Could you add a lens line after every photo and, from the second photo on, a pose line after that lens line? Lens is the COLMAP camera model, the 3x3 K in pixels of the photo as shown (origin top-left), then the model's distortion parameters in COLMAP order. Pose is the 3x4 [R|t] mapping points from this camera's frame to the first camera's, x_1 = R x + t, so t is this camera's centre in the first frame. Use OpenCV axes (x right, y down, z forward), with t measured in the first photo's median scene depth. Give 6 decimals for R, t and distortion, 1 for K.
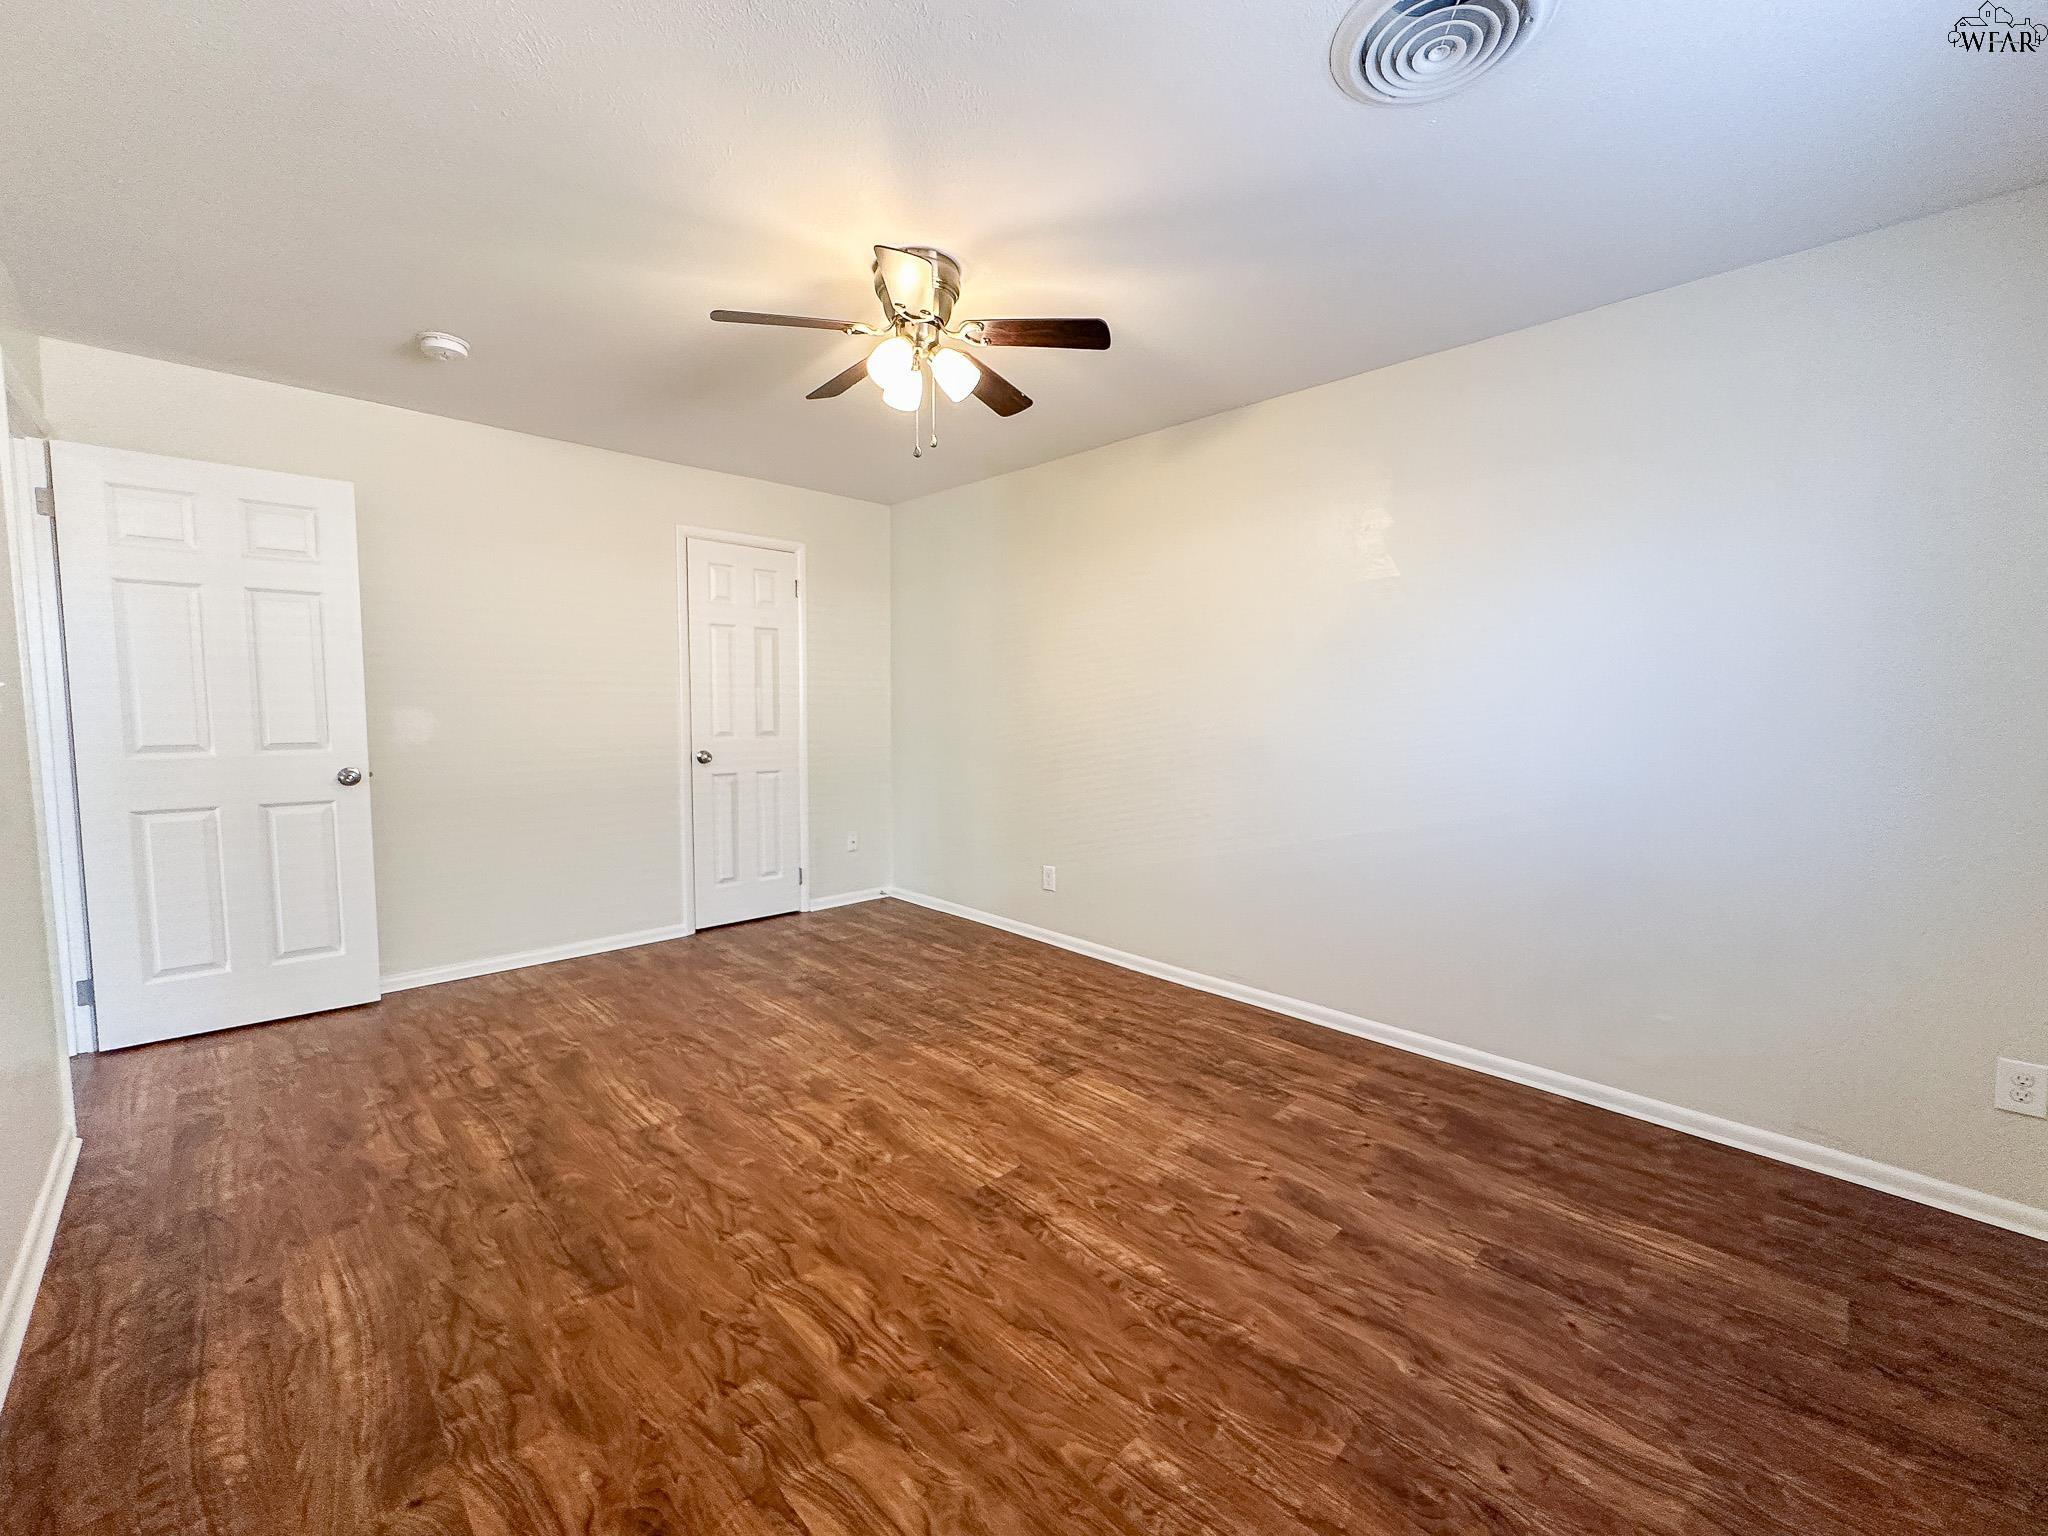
lens RADIAL K [[821.1, 0, 1012.3], [0, 821.1, 786.8], [0, 0, 1]] dist [-0.002453, 0.000650]
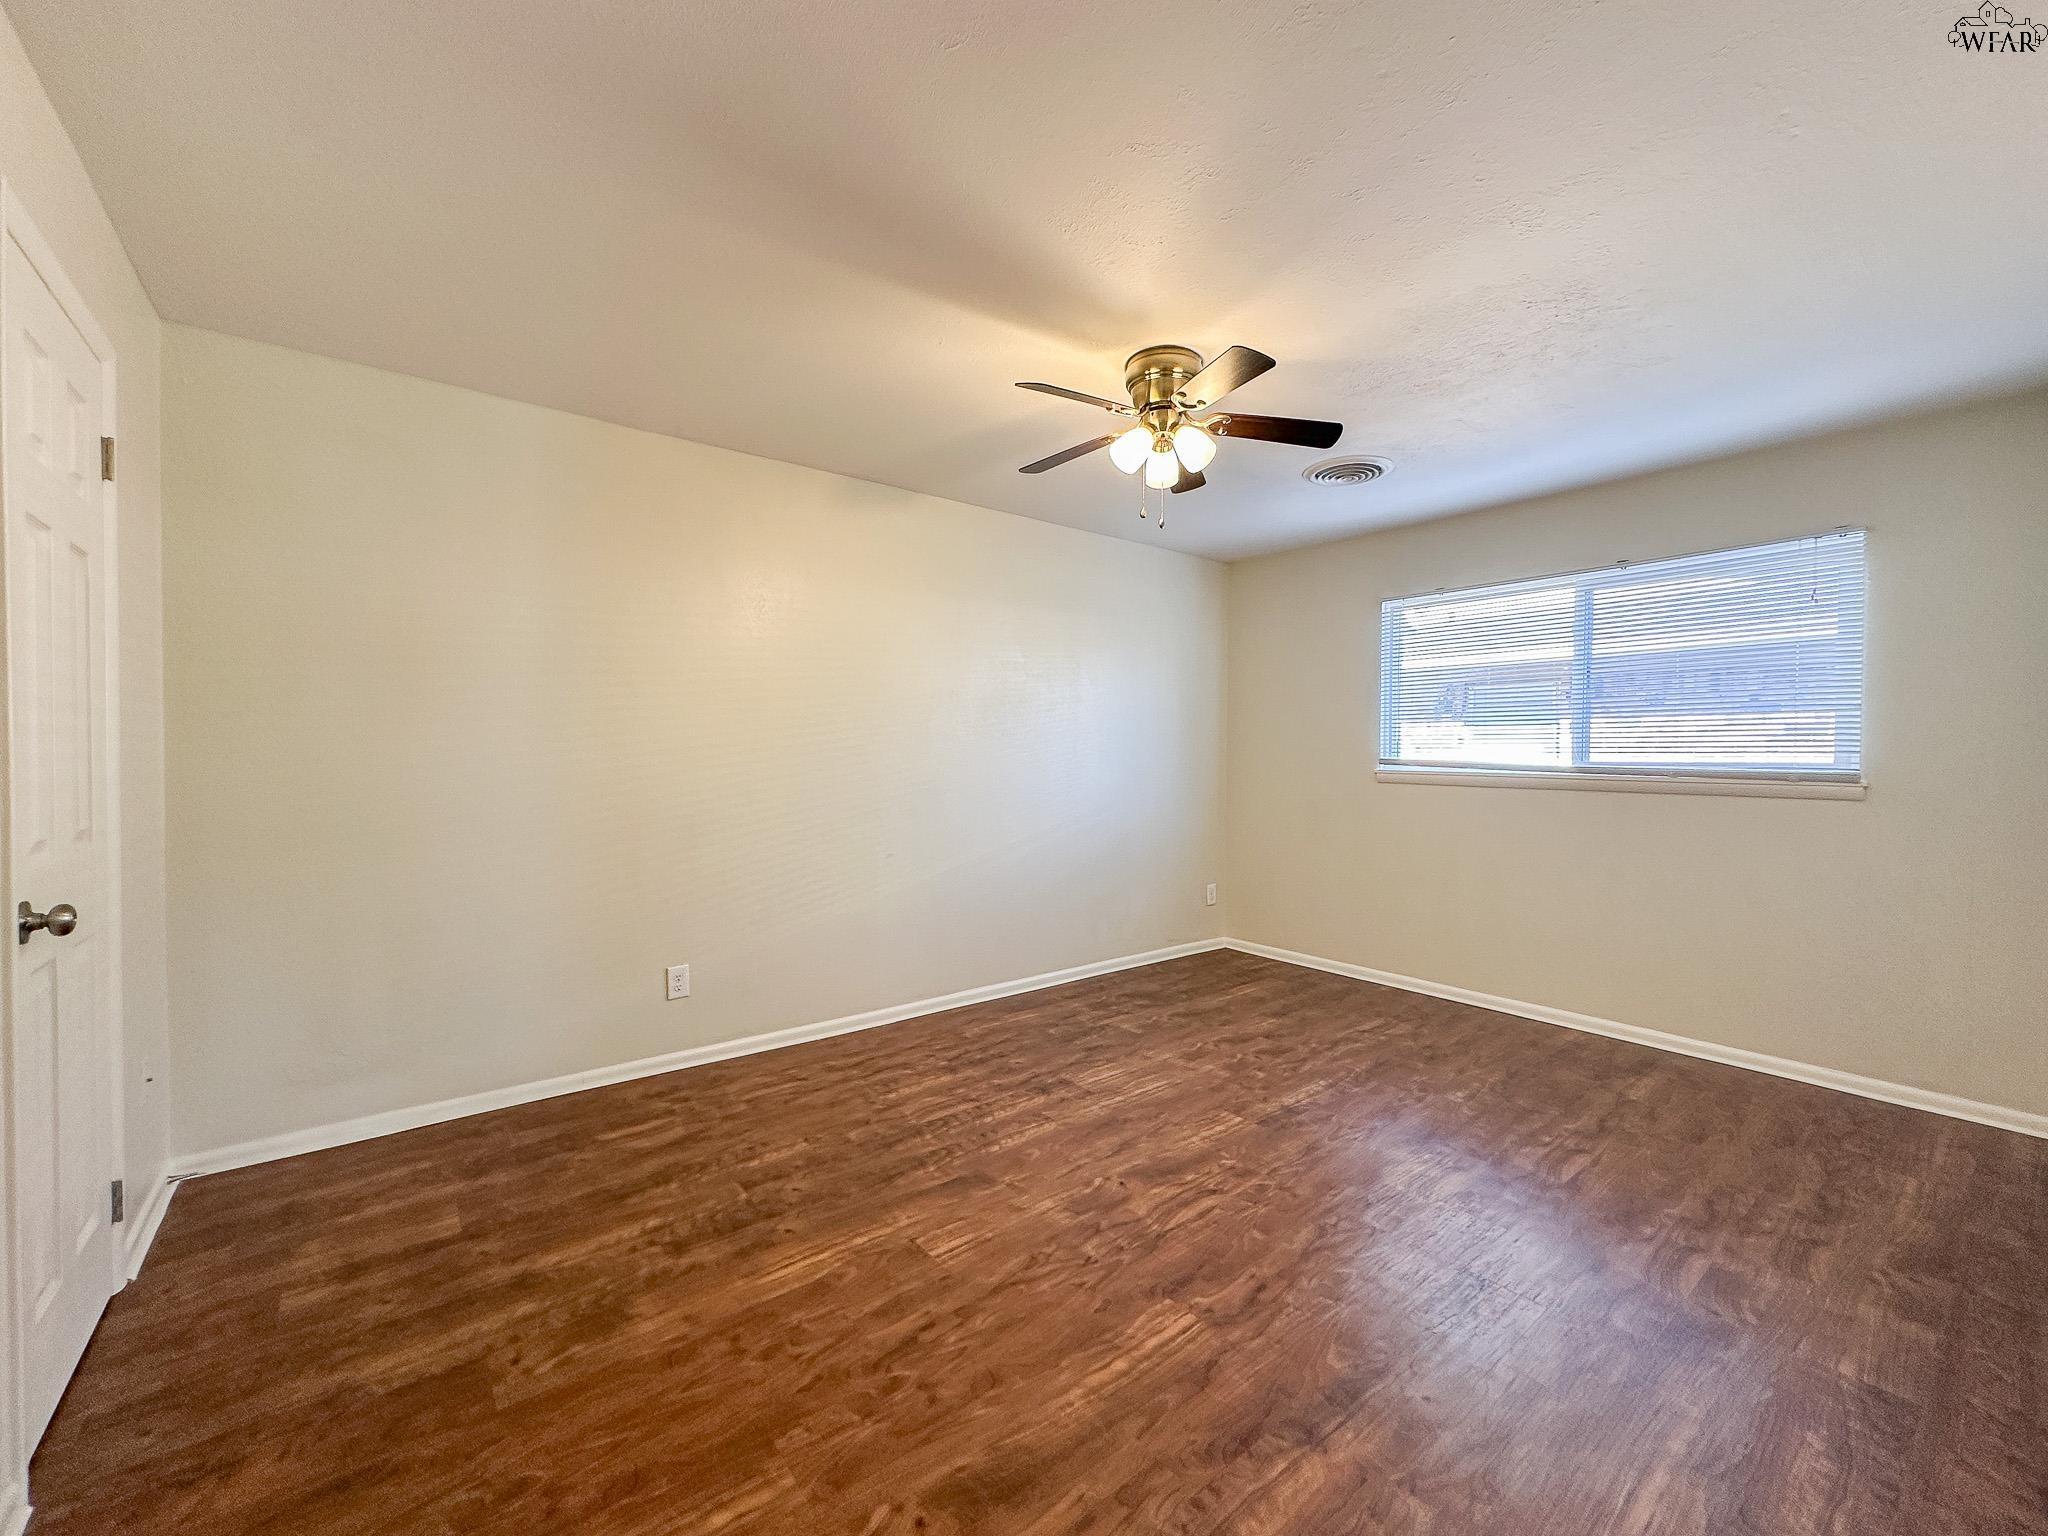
lens RADIAL K [[821.1, 0, 1037.9], [0, 821.1, 764.8], [0, 0, 1]] dist [-0.002453, 0.000650]
pose [[0.090697, -0.019938, 0.995679, -1.025417], [0.097973, 0.995128, 0.011003, -0.095300], [-0.991048, 0.096552, 0.092208, 0.891712]]
